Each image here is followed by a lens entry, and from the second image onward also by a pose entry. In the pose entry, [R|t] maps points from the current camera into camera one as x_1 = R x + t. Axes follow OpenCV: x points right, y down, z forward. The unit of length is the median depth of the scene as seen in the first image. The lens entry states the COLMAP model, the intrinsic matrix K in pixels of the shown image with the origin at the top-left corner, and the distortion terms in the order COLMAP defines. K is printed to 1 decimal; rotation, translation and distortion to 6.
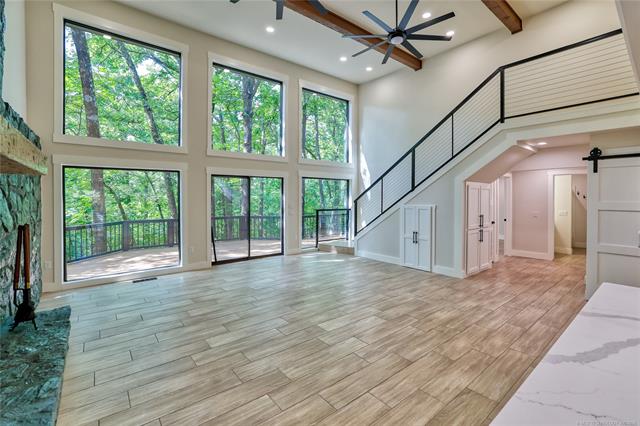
lens RADIAL K [[286.0, 0, 330.4], [0, 286.0, 200.8], [0, 0, 1]] dist [-0.000224, 0.000323]
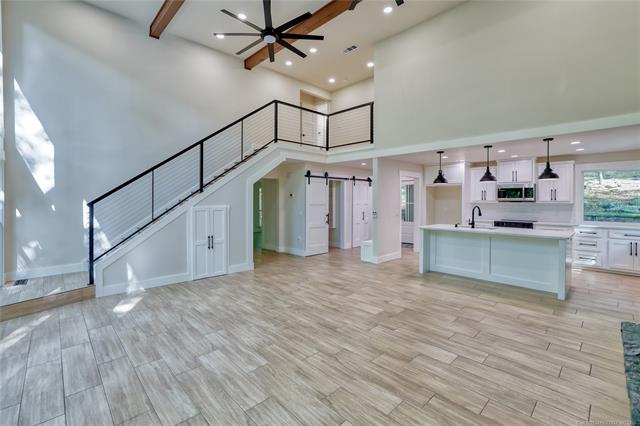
lens RADIAL K [[286.0, 0, 330.4], [0, 286.0, 200.8], [0, 0, 1]] dist [-0.000224, 0.000323]
pose [[-0.085063, -0.003205, 0.996370, -1.047983], [0.016763, 0.999849, 0.004647, 0.001339], [-0.996235, 0.017097, -0.084996, 1.192938]]
